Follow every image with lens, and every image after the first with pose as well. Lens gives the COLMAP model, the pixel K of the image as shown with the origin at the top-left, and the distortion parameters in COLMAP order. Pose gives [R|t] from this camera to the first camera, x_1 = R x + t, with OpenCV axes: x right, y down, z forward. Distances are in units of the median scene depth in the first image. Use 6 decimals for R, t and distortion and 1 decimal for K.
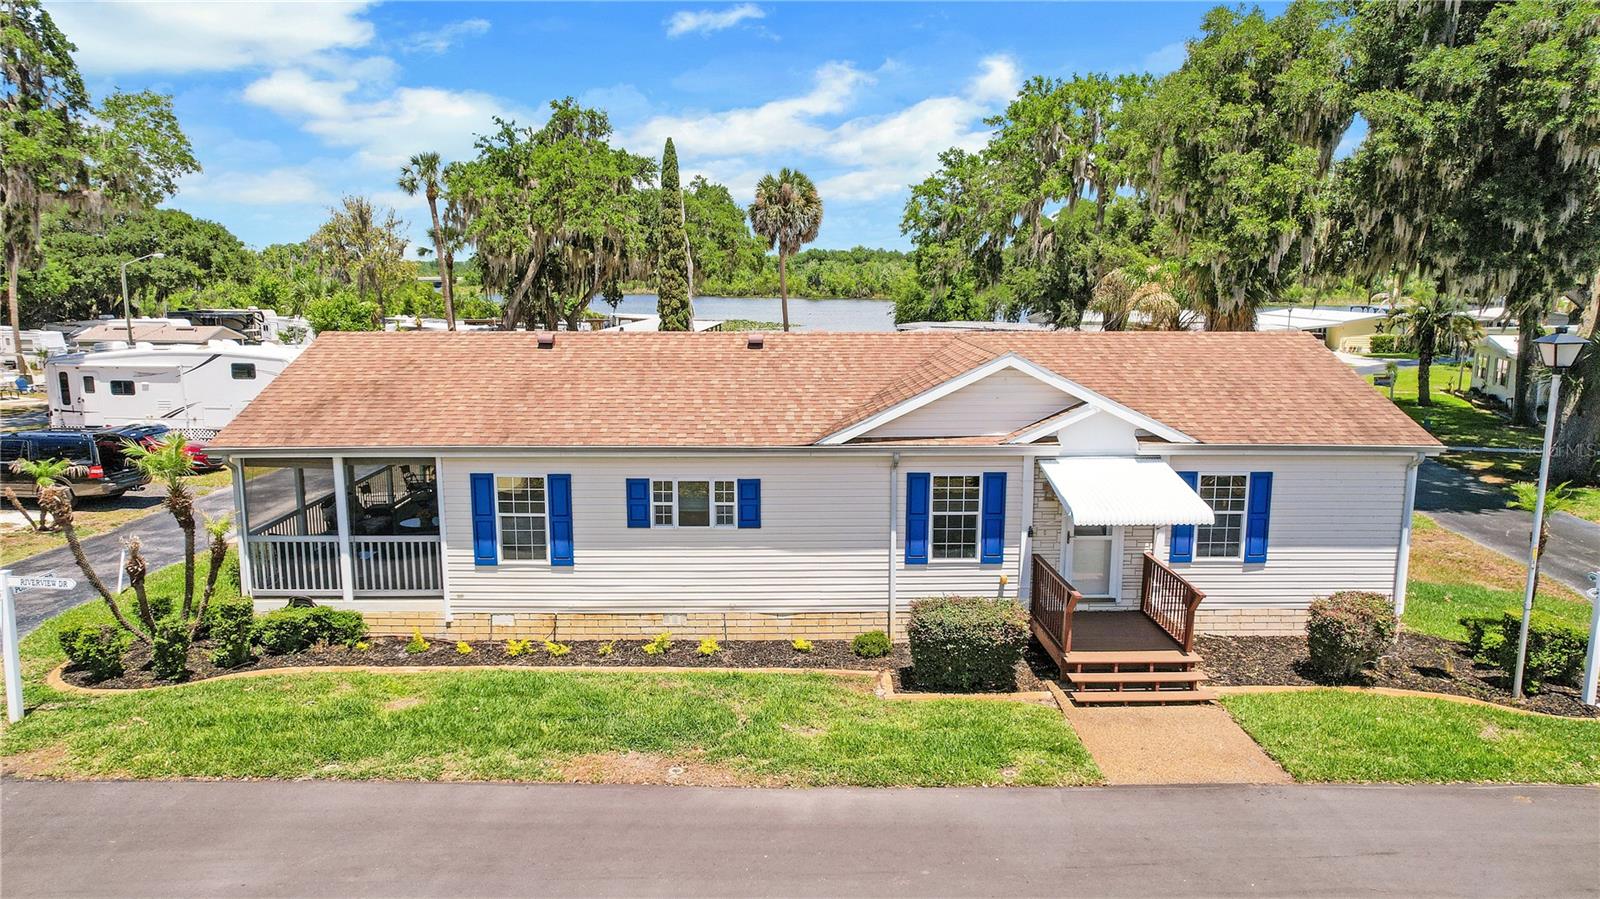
lens RADIAL K [[1058.6, 0, 800.0], [0, 1058.6, 449.5], [0, 0, 1]] dist [-0.035522, 0.054004]
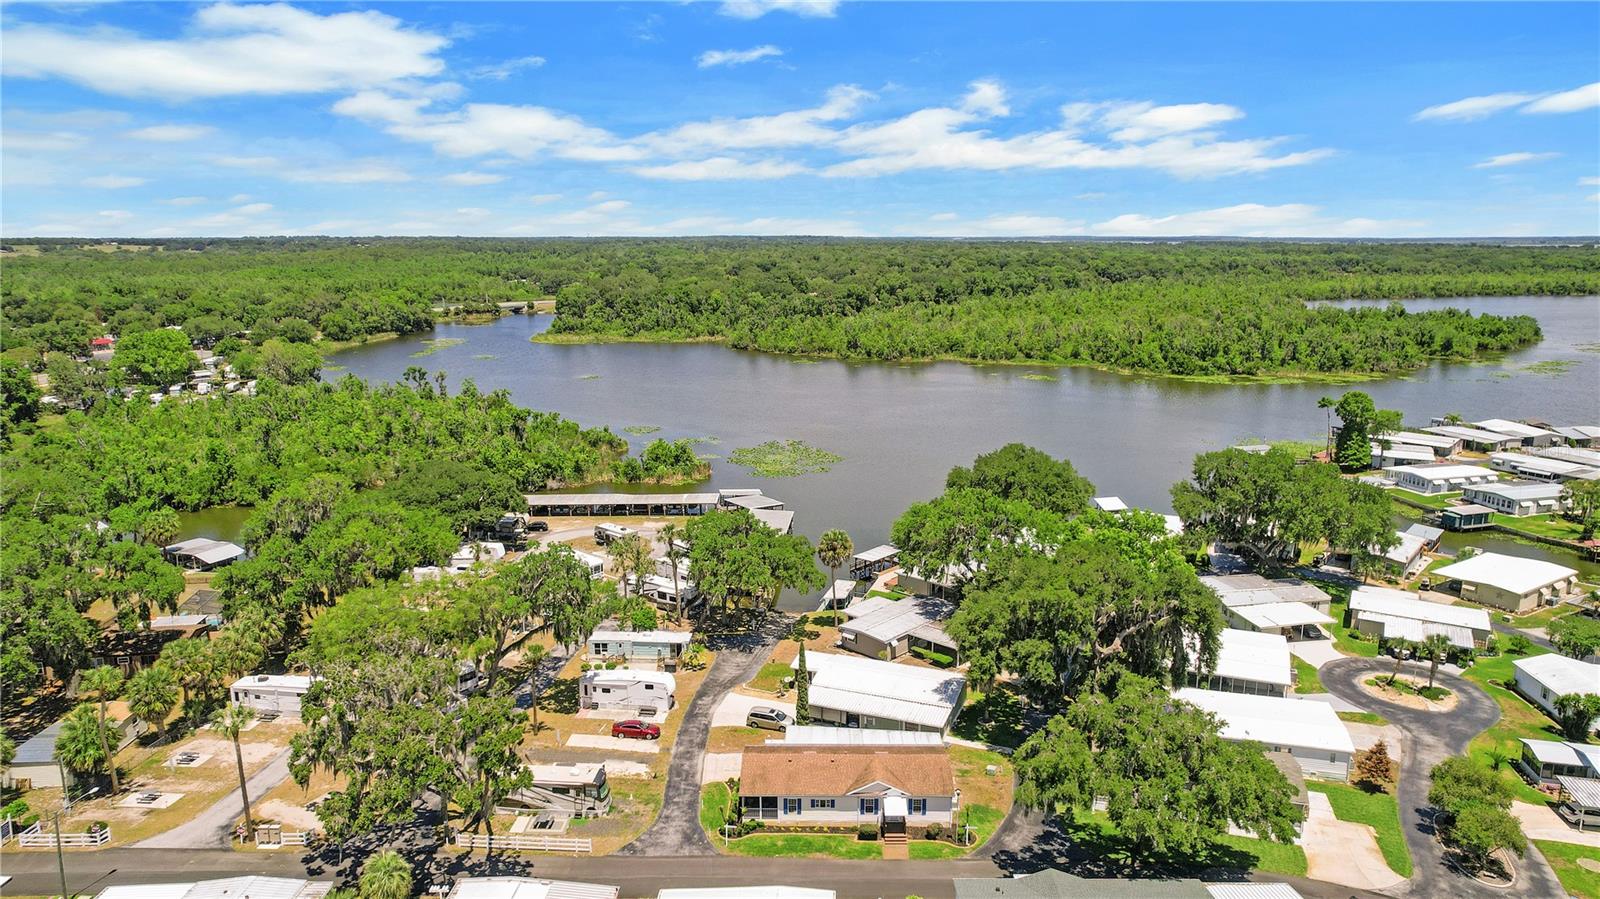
lens RADIAL K [[1052.0, 0, 811.4], [0, 1052.0, 440.6], [0, 0, 1]] dist [-0.036175, 0.057497]
pose [[0.999644, 0.004126, -0.026345, -0.021660], [-0.003356, 0.999567, 0.029234, -2.036677], [0.026454, -0.029135, 0.999225, -4.510516]]
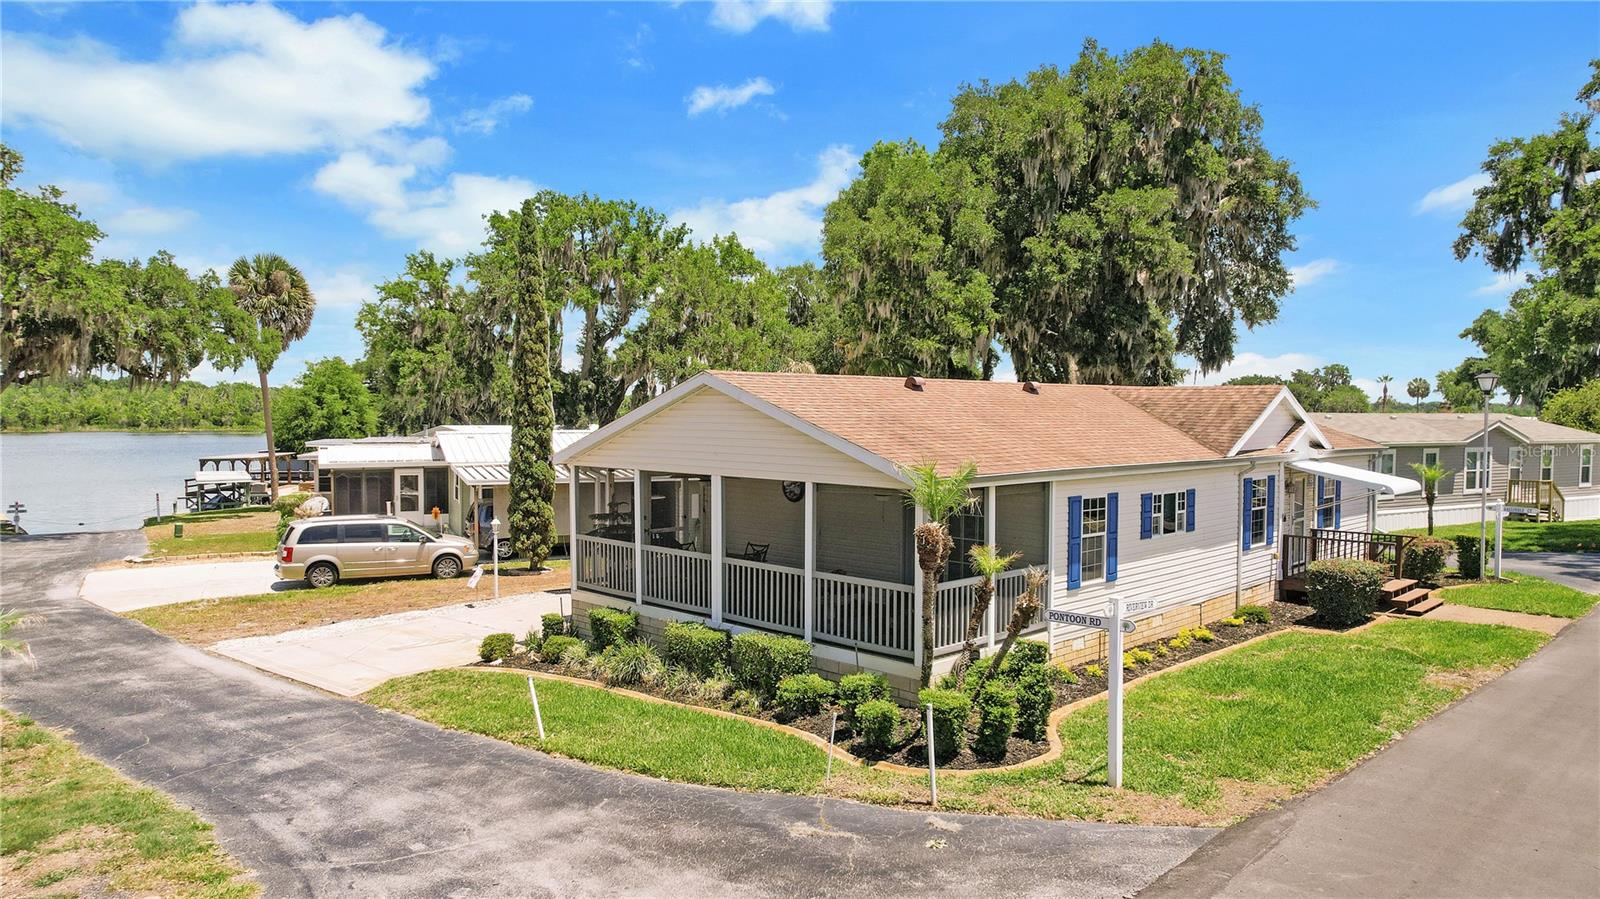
lens RADIAL K [[1064.5, 0, 789.8], [0, 1064.5, 451.9], [0, 0, 1]] dist [-0.039694, 0.062519]
pose [[0.727310, -0.028095, 0.685734, -1.188461], [0.111818, 0.990662, -0.078009, 0.028201], [-0.677139, 0.133414, 0.723660, 0.429102]]
